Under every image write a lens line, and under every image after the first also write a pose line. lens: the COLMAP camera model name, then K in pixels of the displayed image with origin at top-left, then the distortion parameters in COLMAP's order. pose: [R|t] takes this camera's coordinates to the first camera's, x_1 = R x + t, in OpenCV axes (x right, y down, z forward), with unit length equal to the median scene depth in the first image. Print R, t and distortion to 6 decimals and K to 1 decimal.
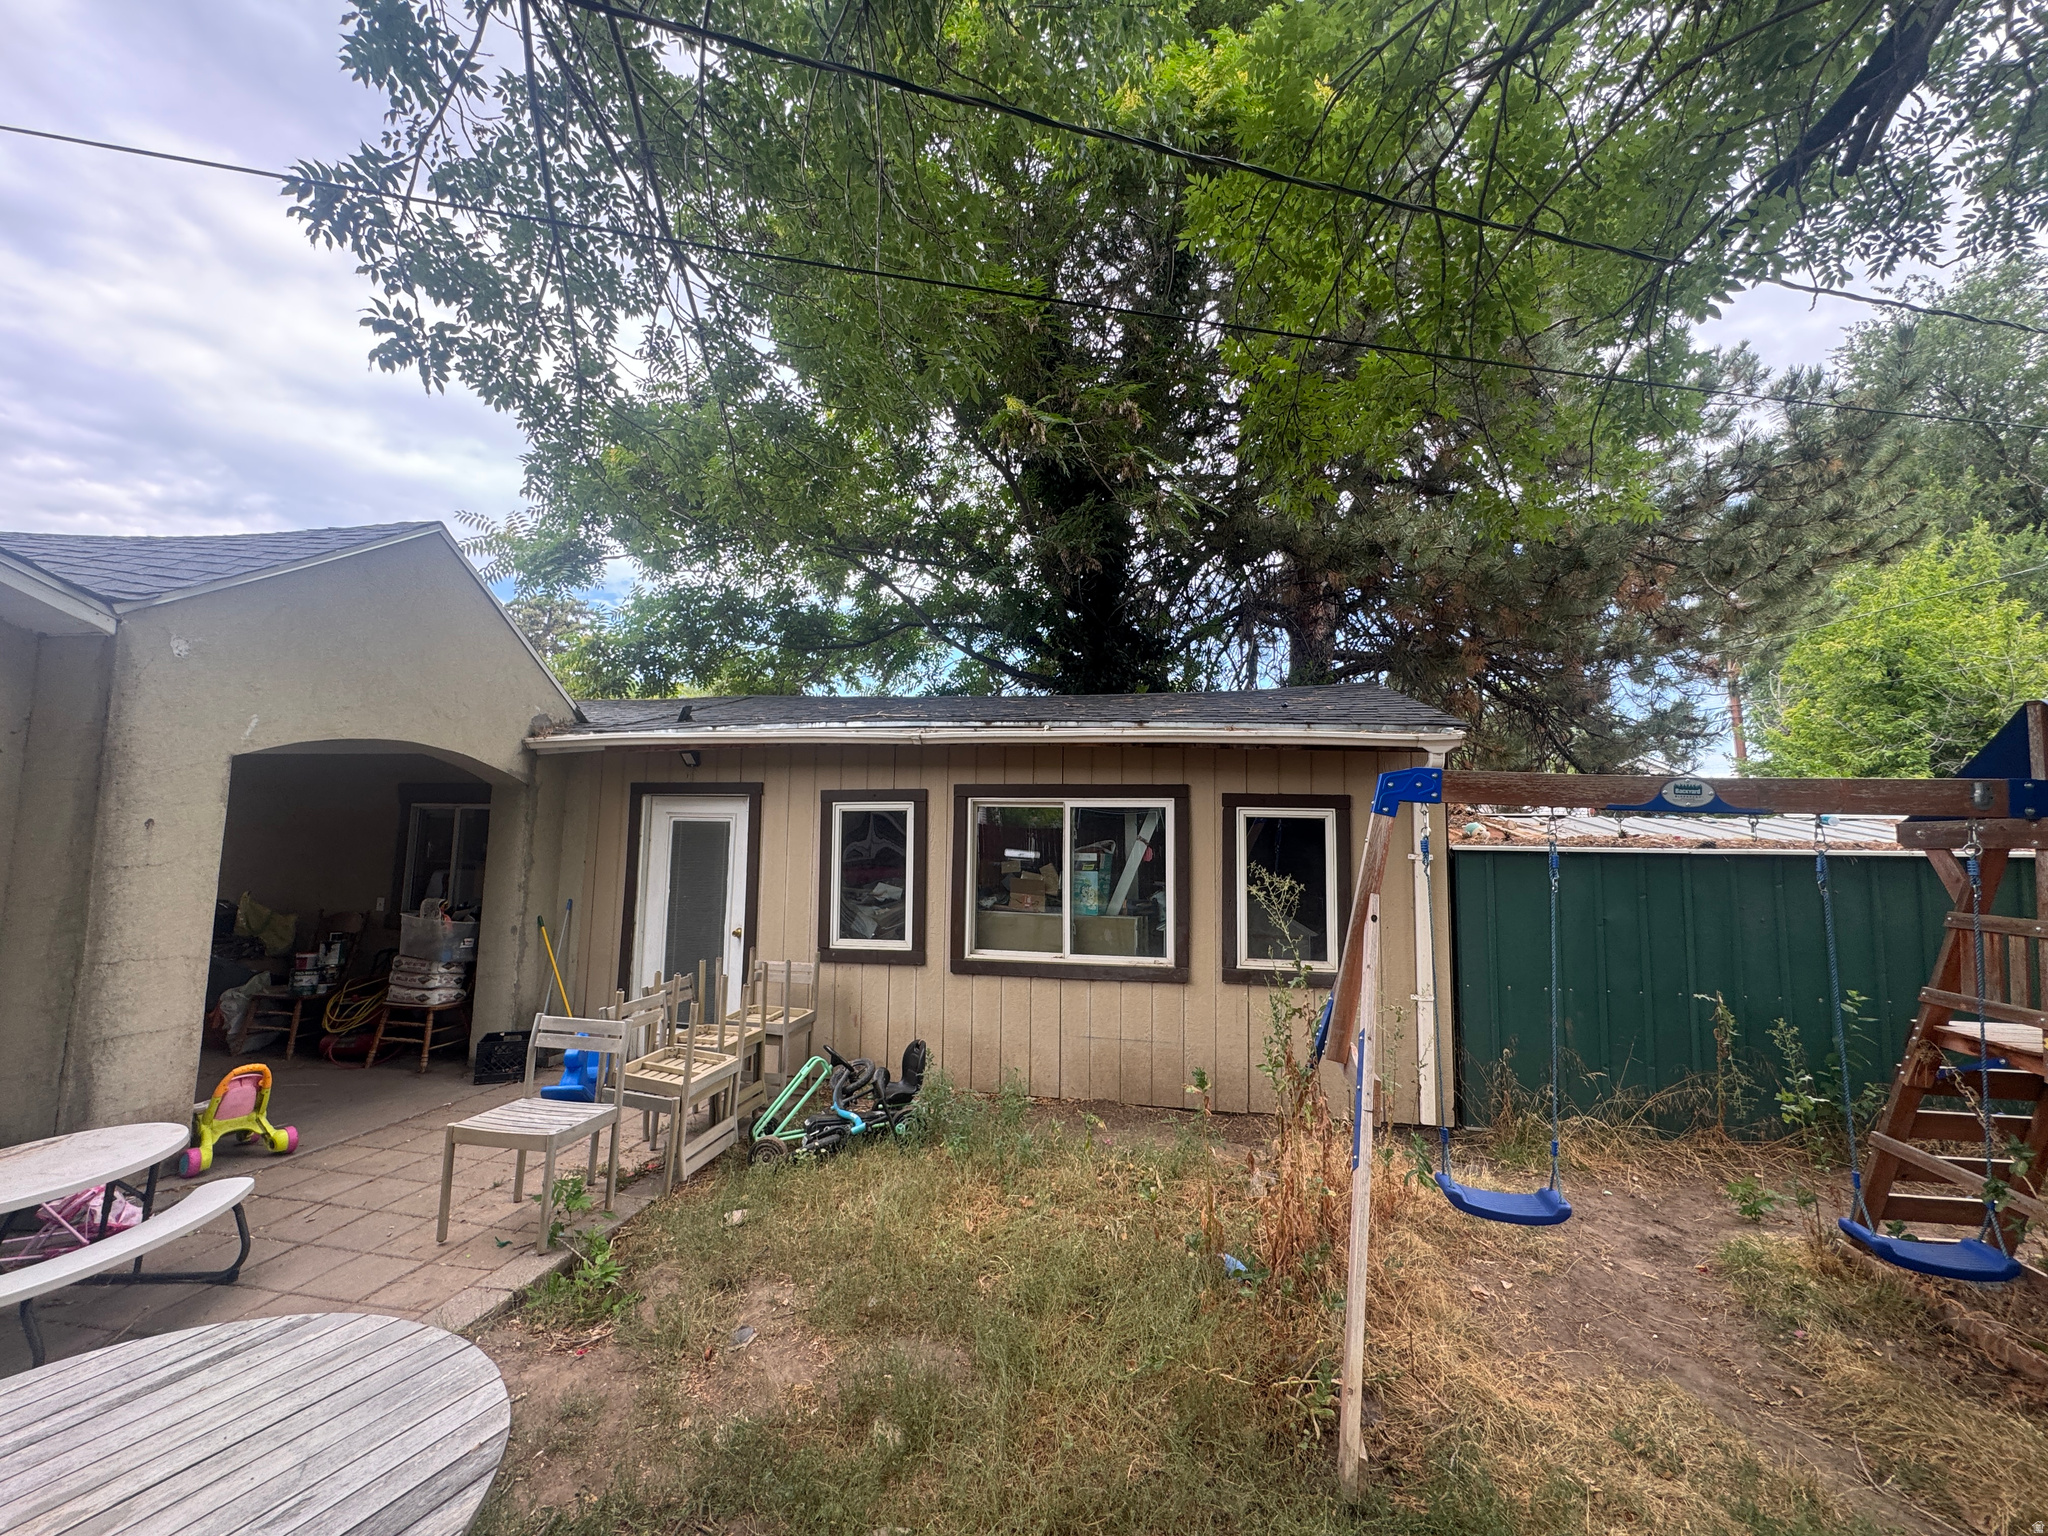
lens RADIAL K [[816.2, 0, 1021.2], [0, 816.2, 768.1], [0, 0, 1]] dist [-0.002145, 0.000046]
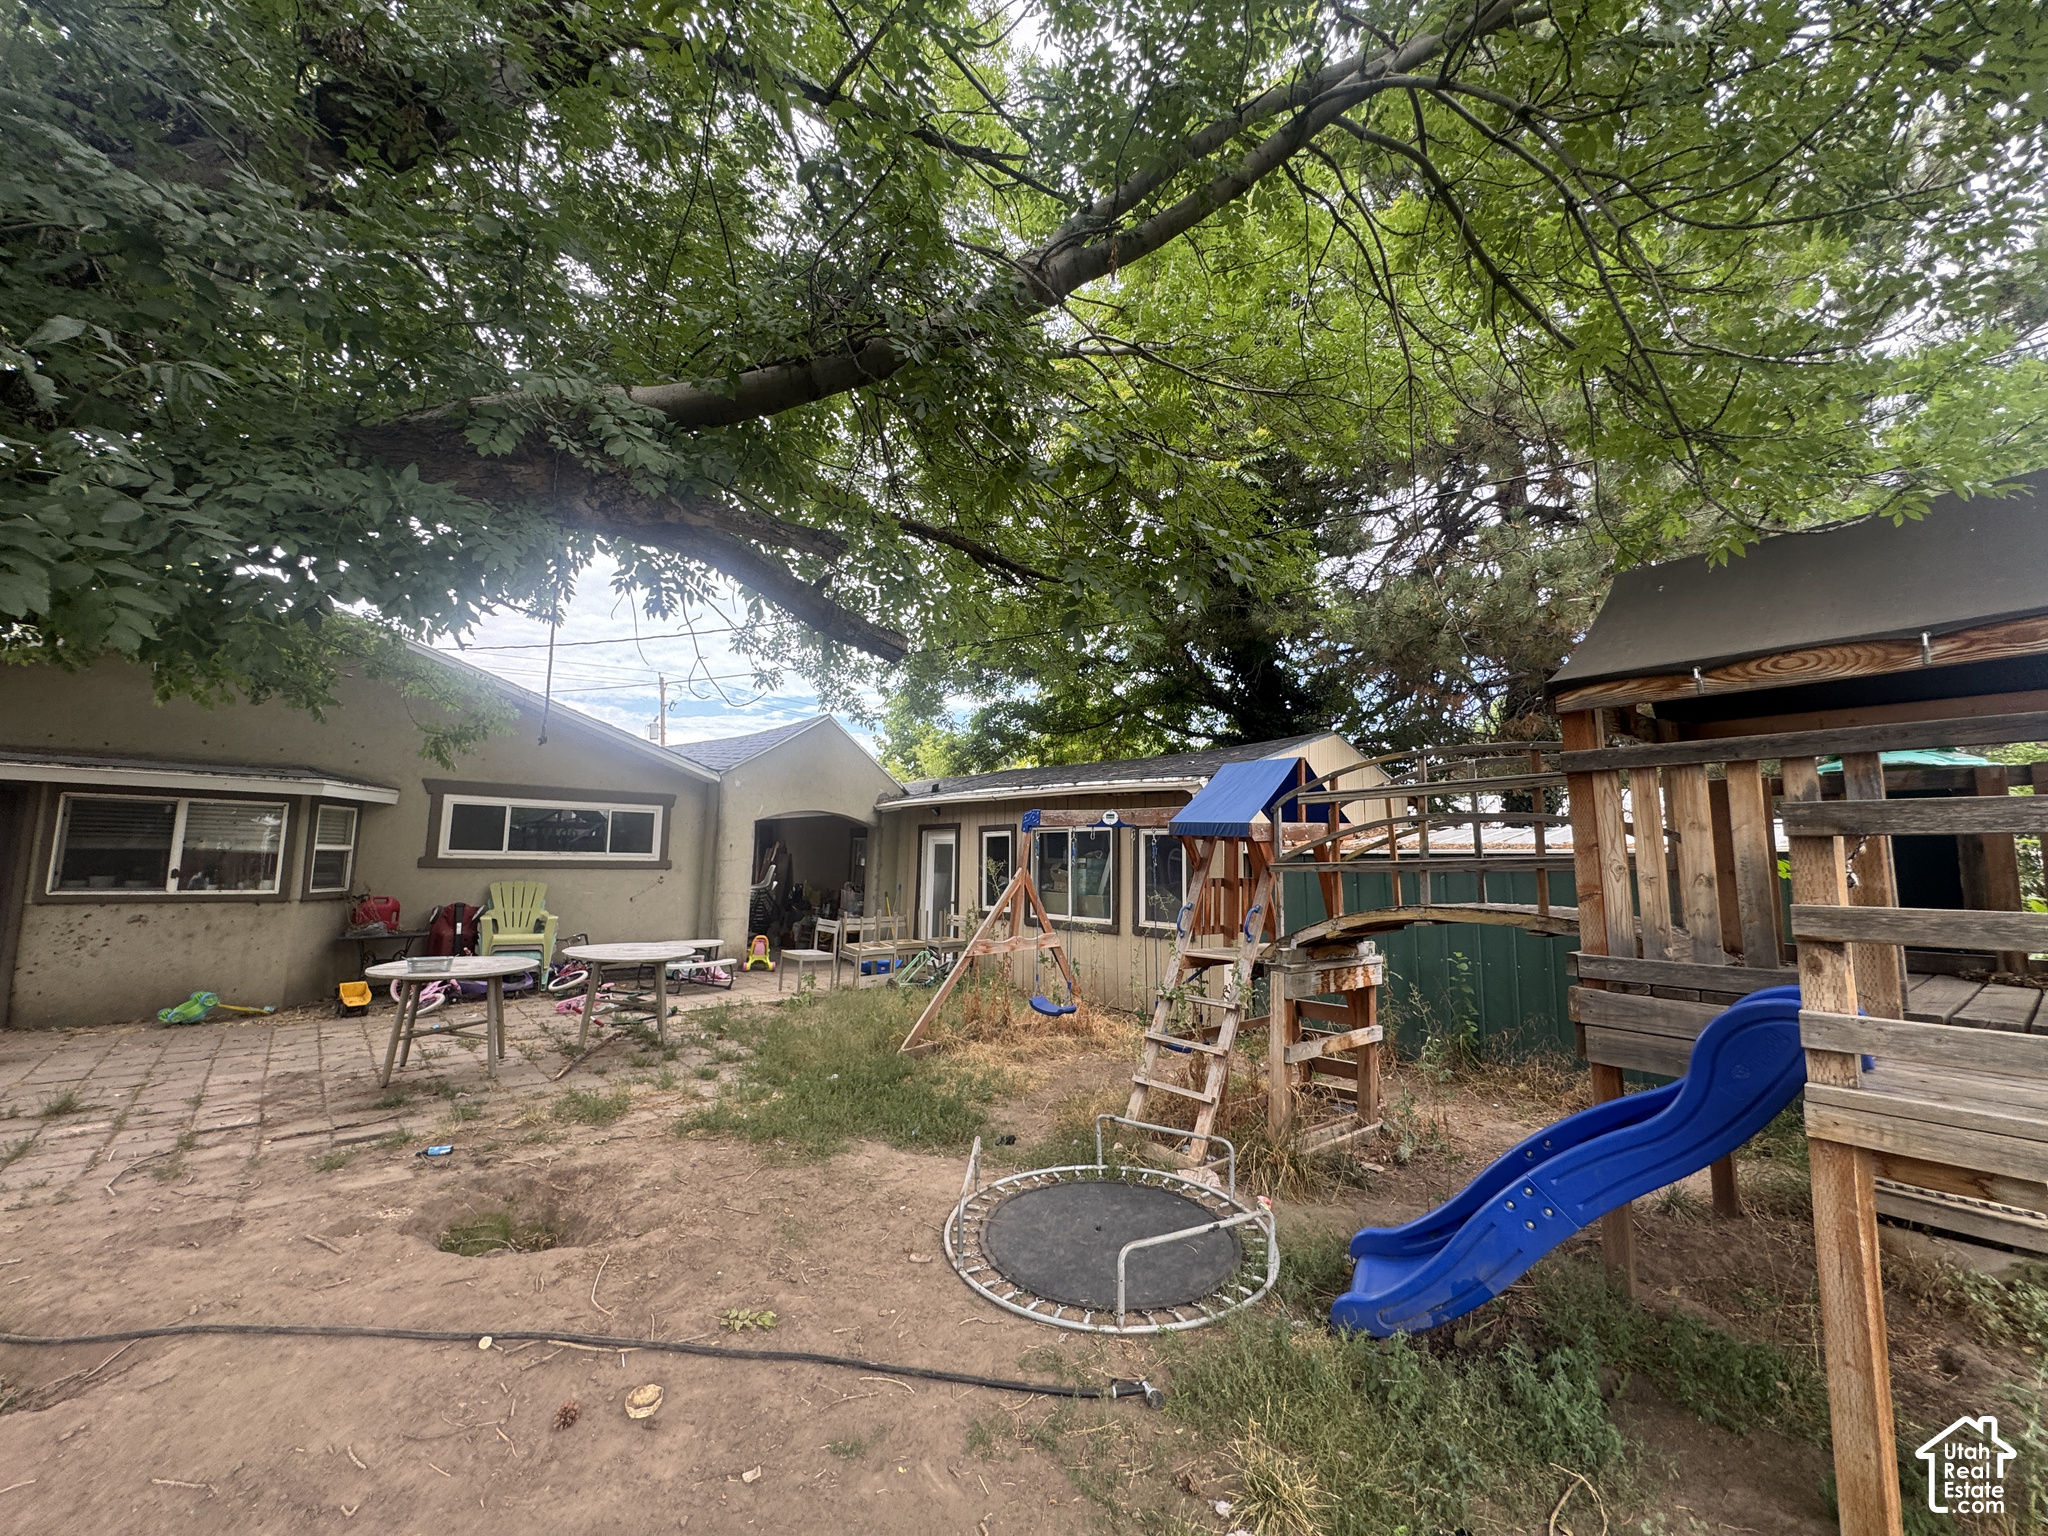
lens RADIAL K [[816.2, 0, 1023.7], [0, 816.2, 771.0], [0, 0, 1]] dist [-0.002145, 0.000046]
pose [[0.778094, -0.072807, -0.623914, 1.013548], [0.052305, 0.997320, -0.051150, 0.002345], [0.625966, 0.007166, 0.779817, -0.394312]]
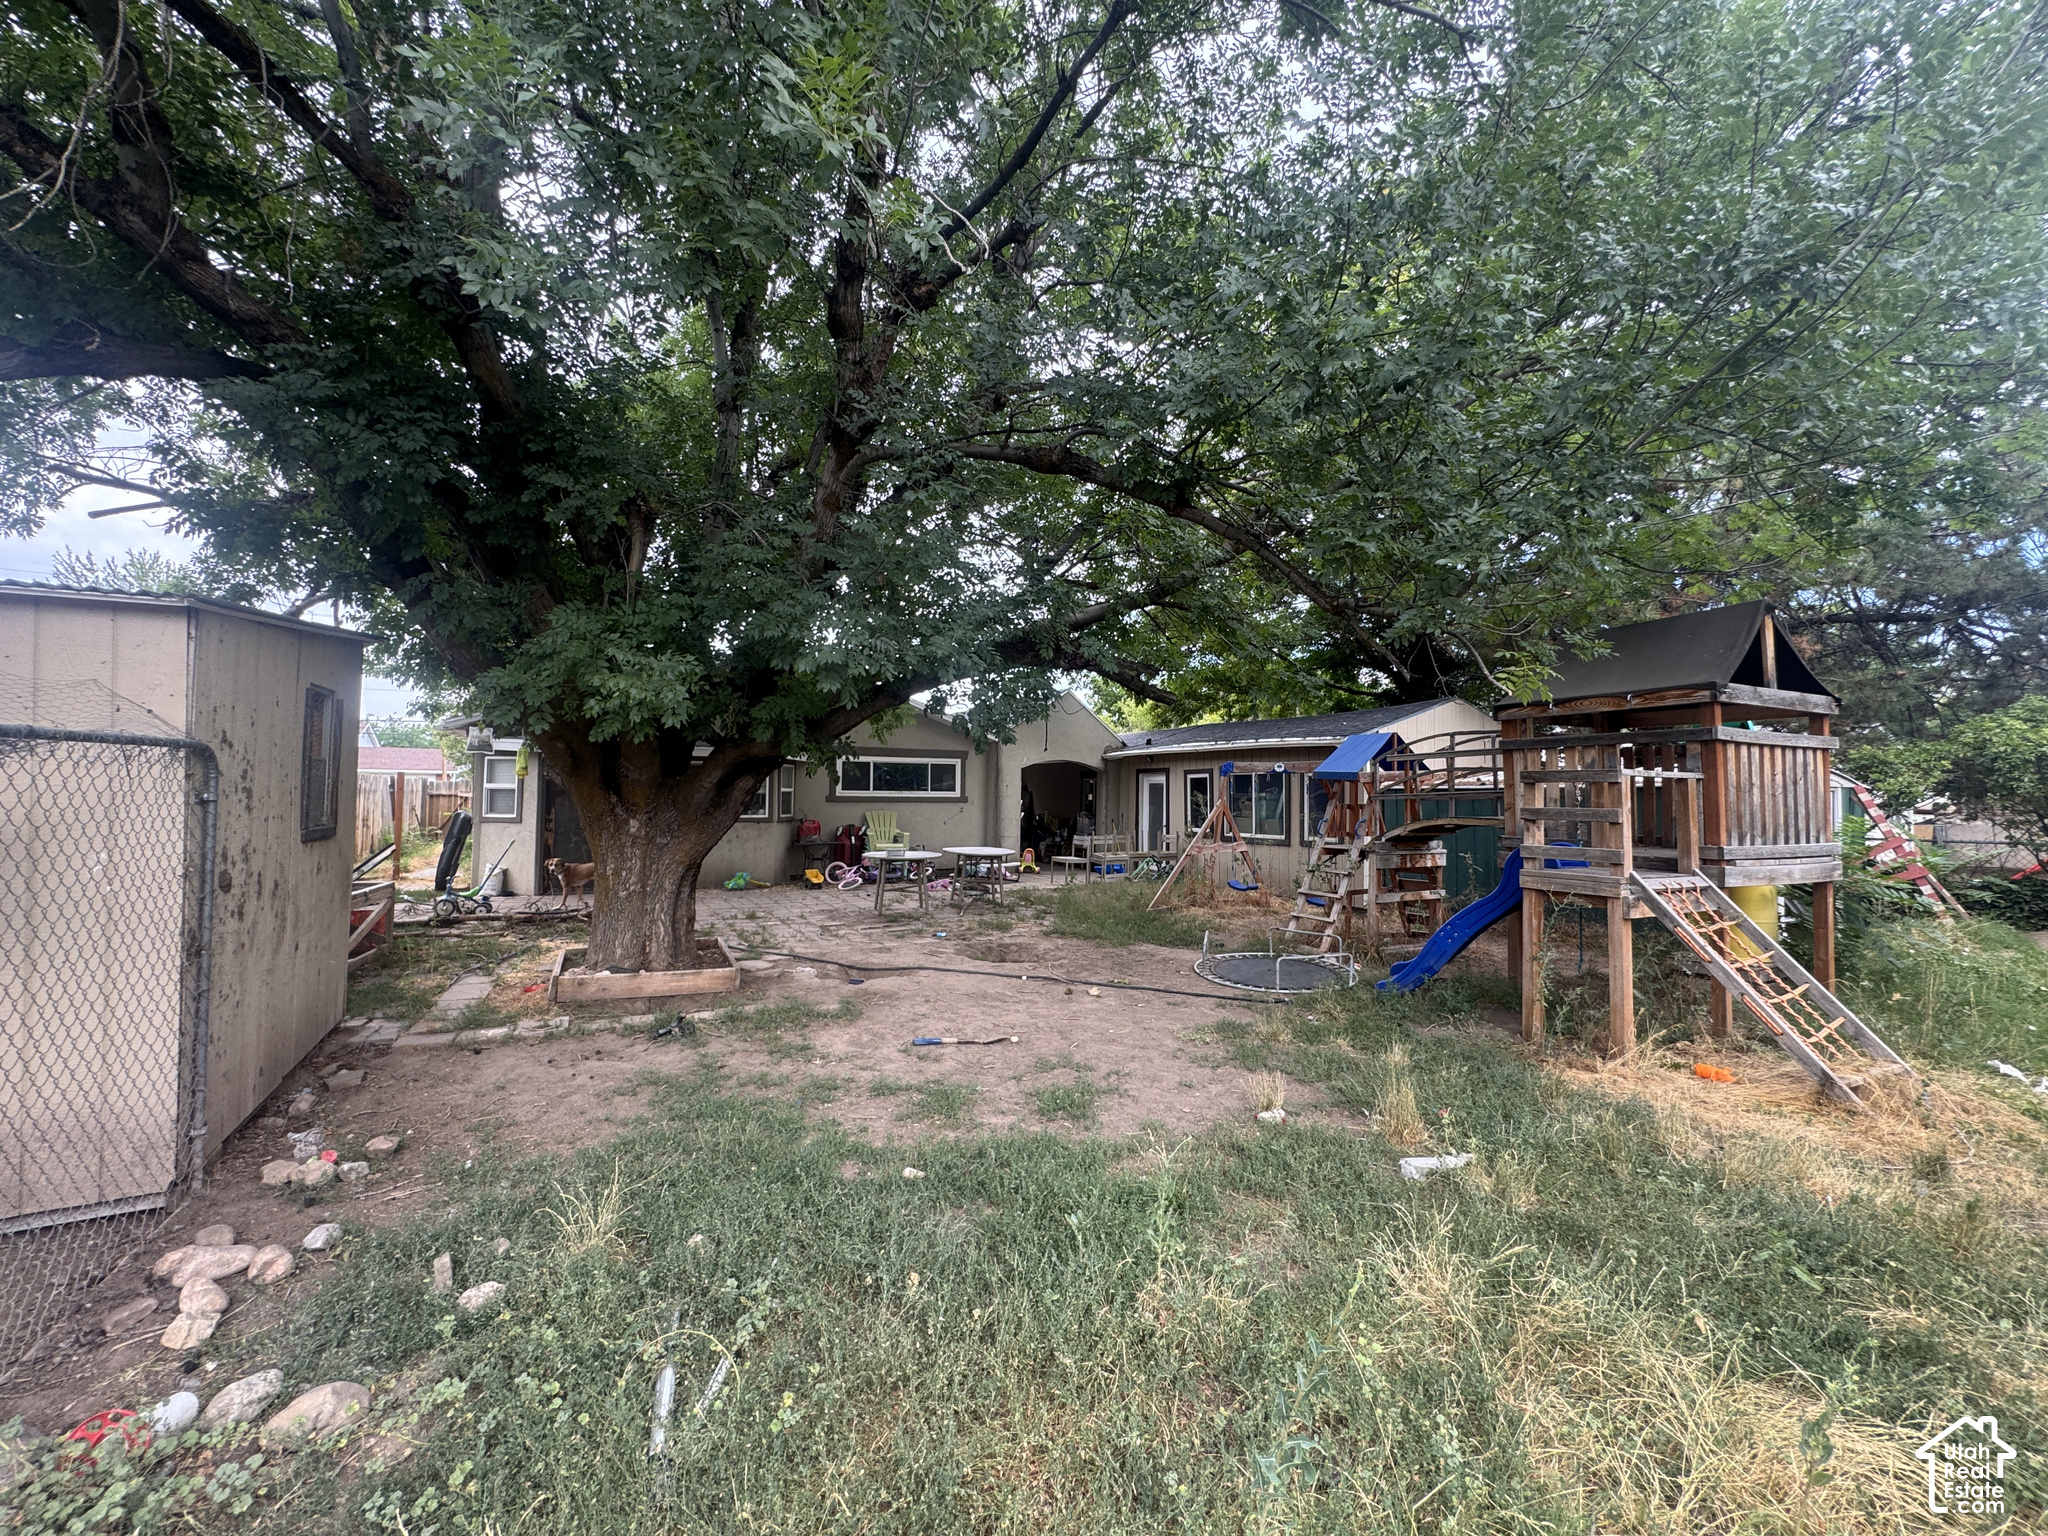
lens RADIAL K [[816.2, 0, 1026.1], [0, 816.2, 764.9], [0, 0, 1]] dist [-0.002145, 0.000046]
pose [[0.625887, -0.039171, -0.778929, 1.432444], [0.070033, 0.997526, 0.006109, -0.038285], [0.776763, -0.058374, 0.627082, -0.976300]]
